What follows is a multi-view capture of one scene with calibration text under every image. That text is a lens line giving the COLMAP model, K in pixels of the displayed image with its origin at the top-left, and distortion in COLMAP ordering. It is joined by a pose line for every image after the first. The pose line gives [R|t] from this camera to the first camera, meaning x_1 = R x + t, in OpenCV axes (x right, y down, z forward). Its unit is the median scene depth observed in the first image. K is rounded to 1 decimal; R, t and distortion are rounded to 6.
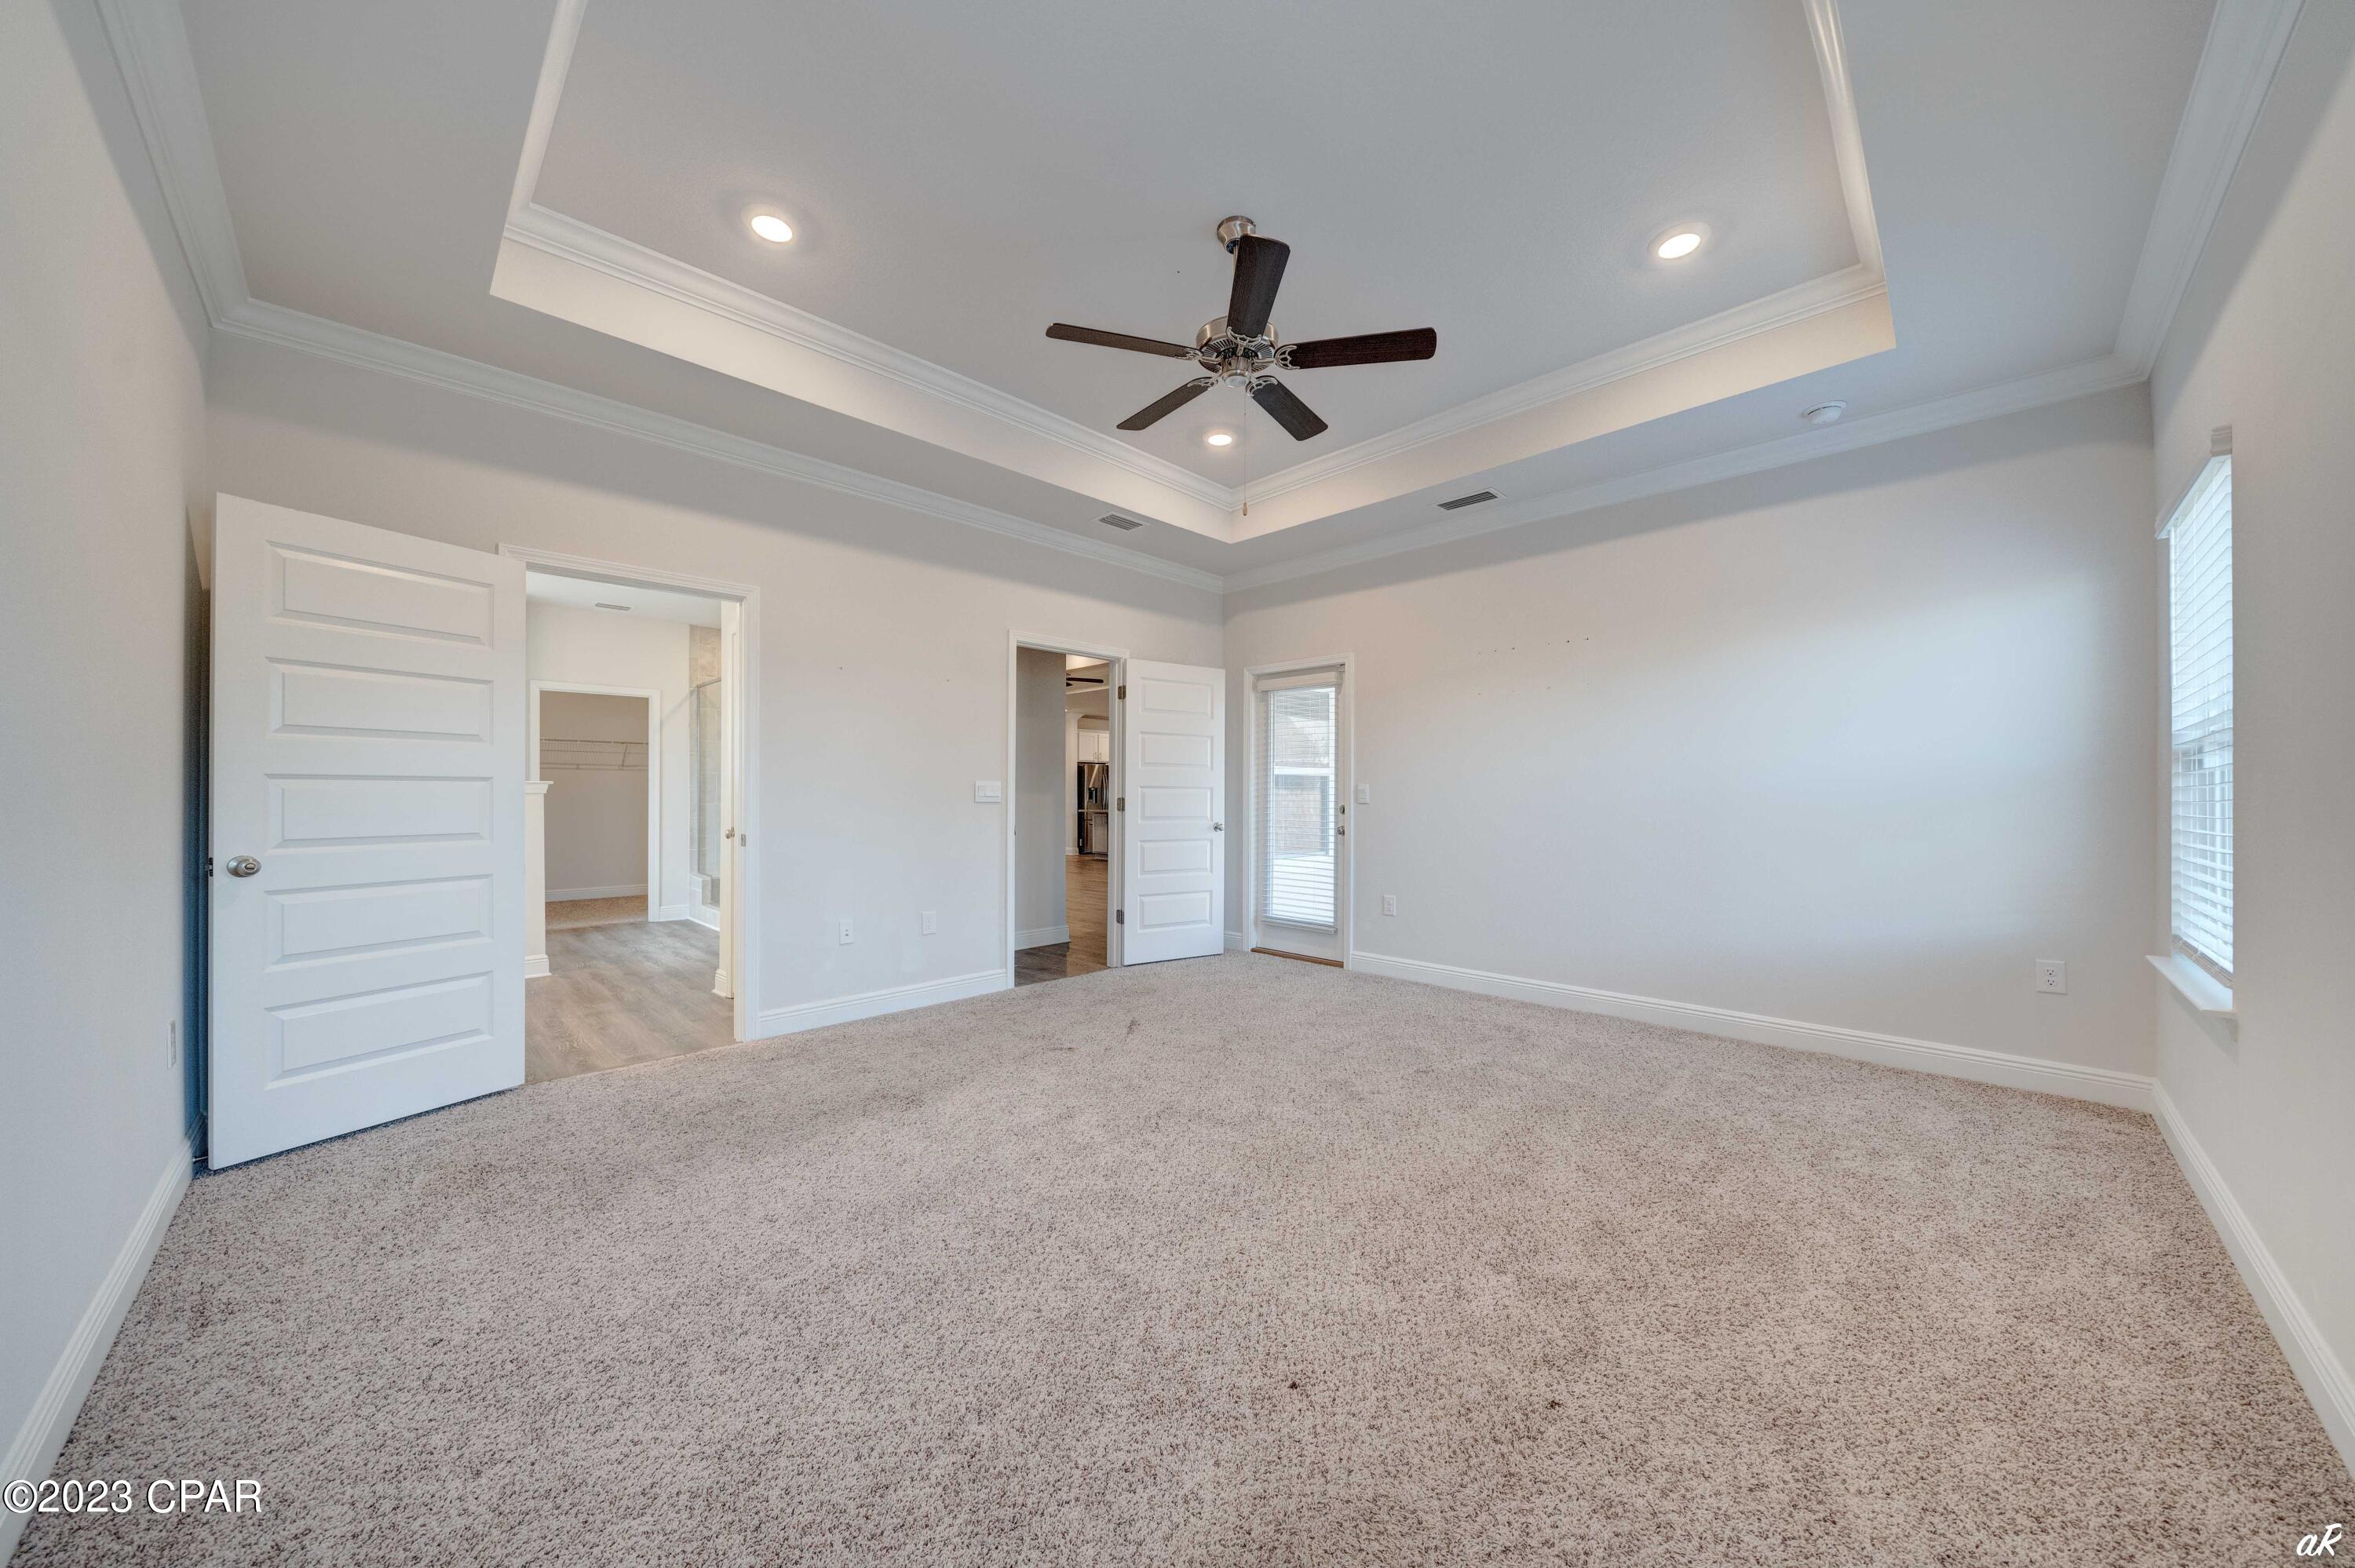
lens RADIAL K [[810.6, 0, 1179.0], [0, 810.6, 793.5], [0, 0, 1]] dist [-0.000811, -0.000135]
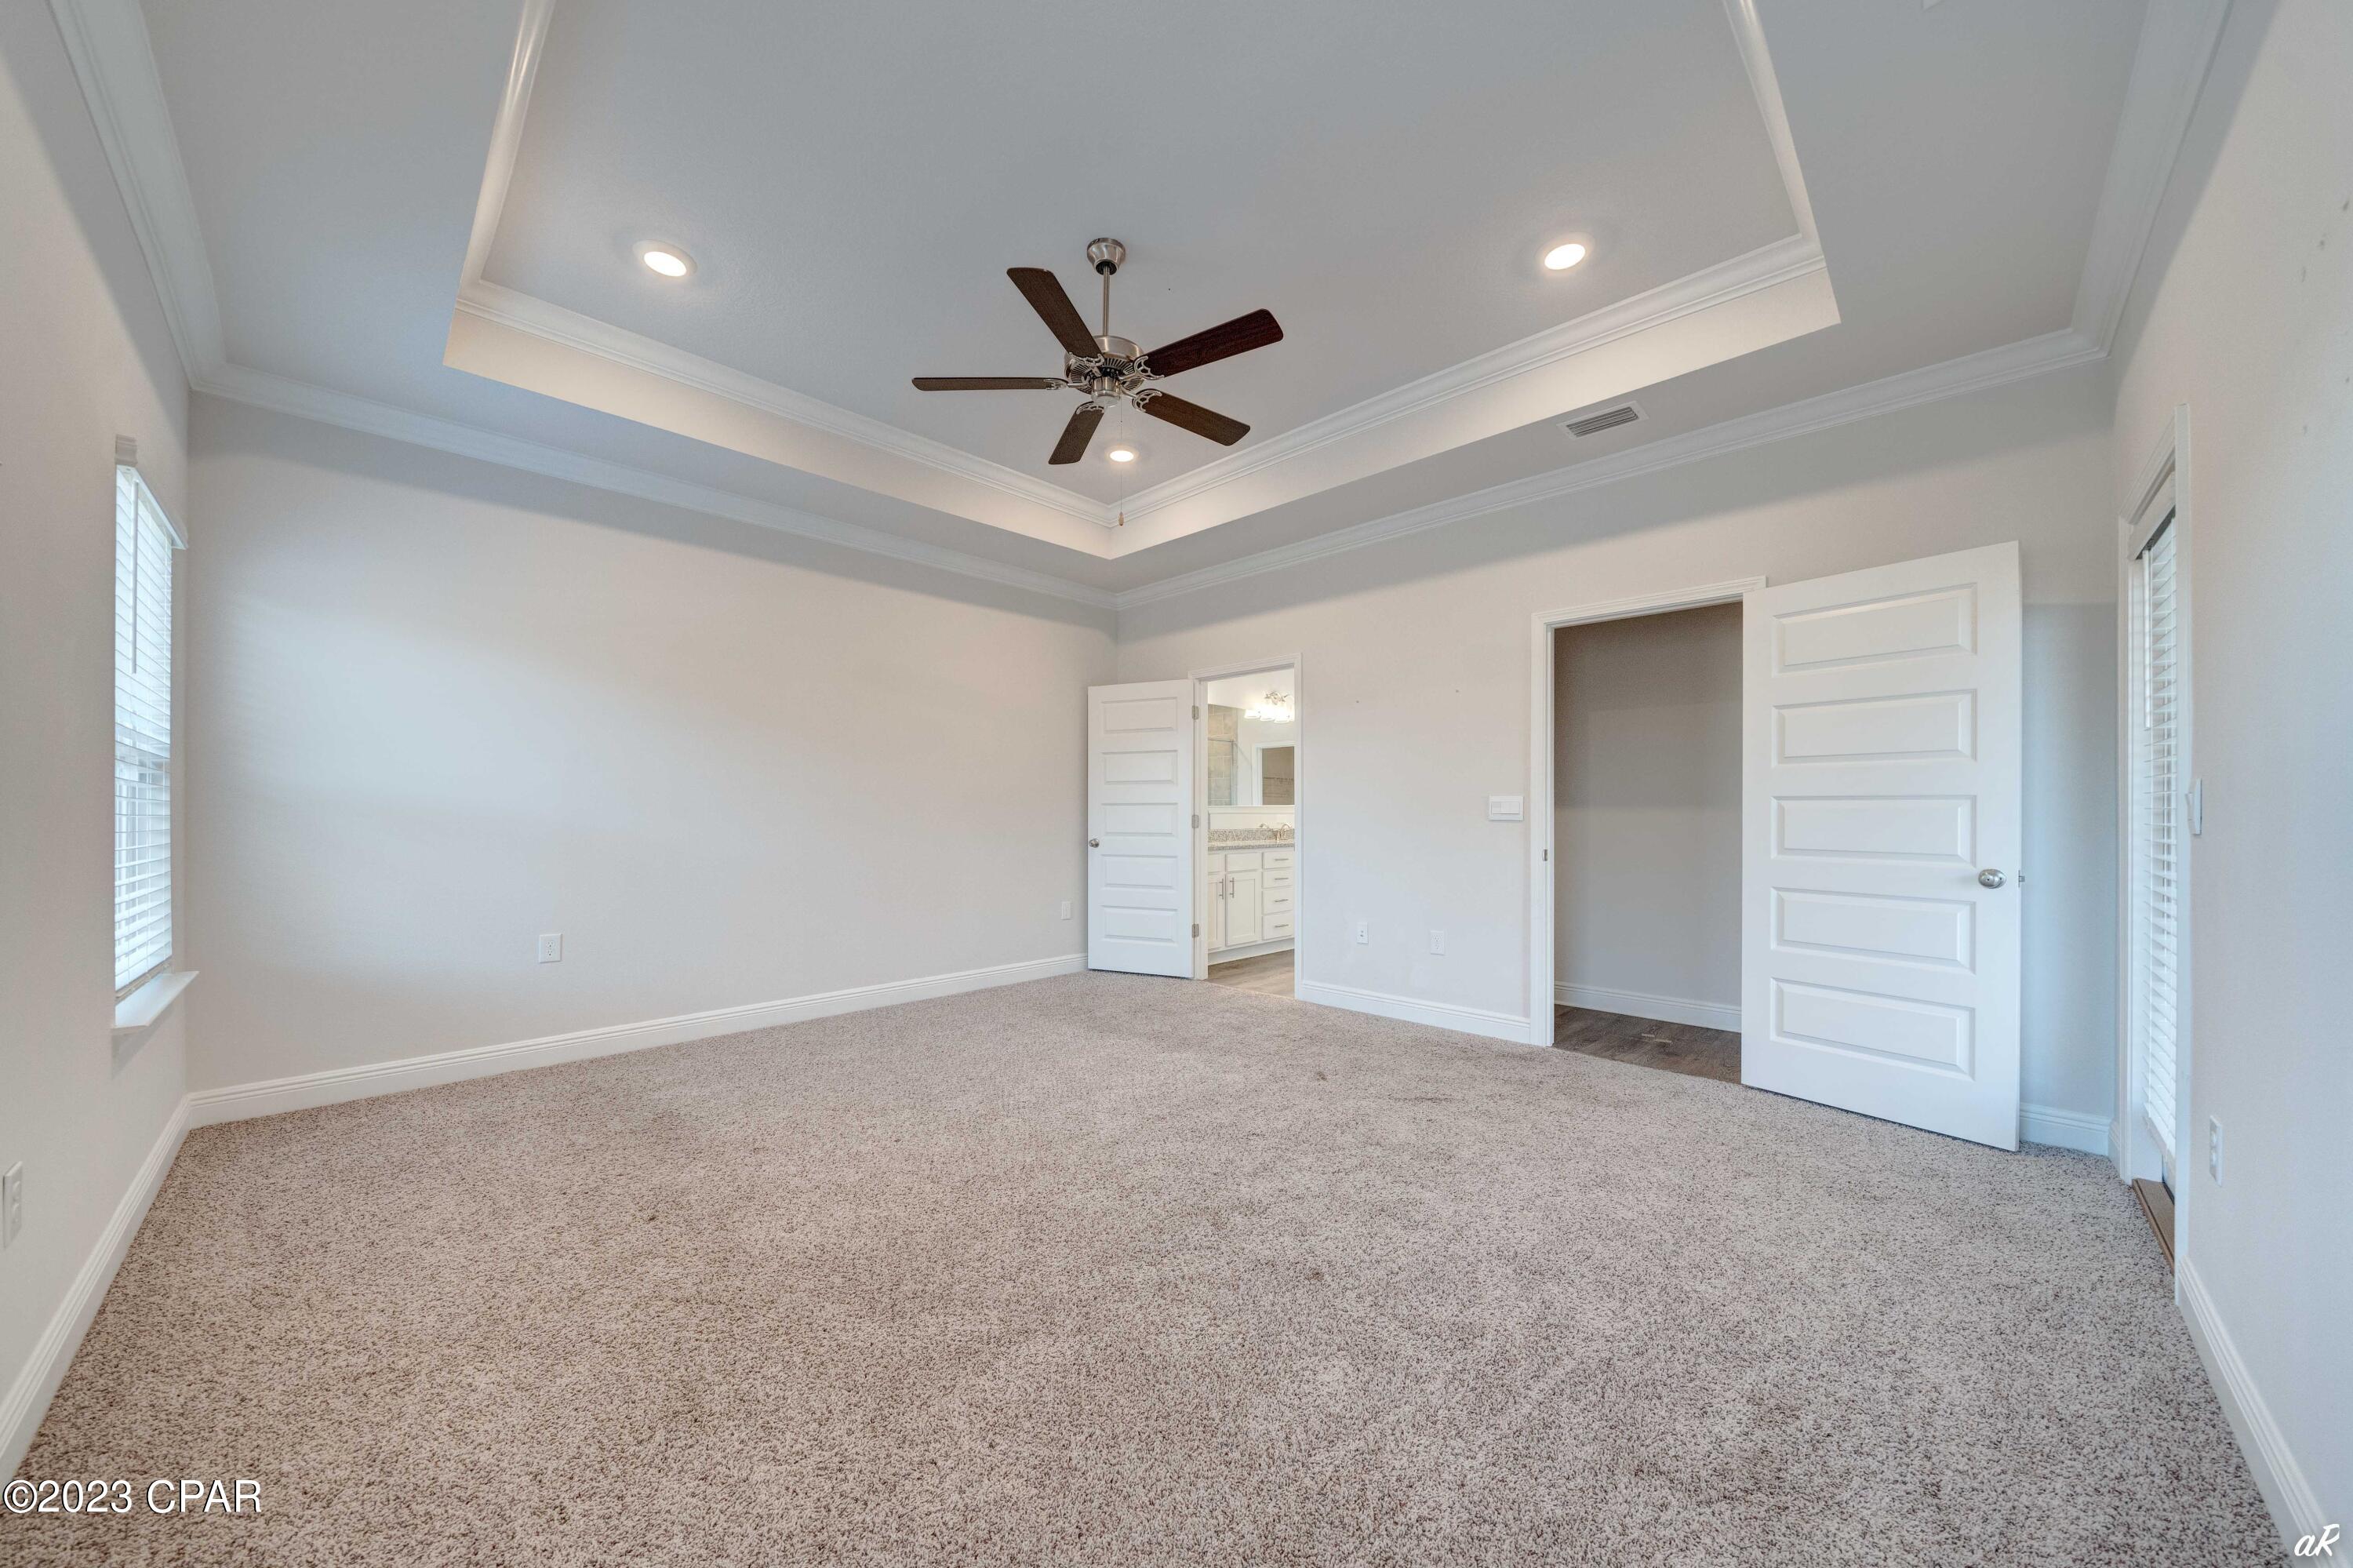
lens RADIAL K [[807.3, 0, 1175.7], [0, 807.3, 814.2], [0, 0, 1]] dist [-0.000303, -0.000026]
pose [[0.017721, -0.000027, -0.999843, 0.810932], [0.001566, 0.999999, 0.000001, 0.004263], [0.999842, -0.001566, 0.017721, 0.811229]]
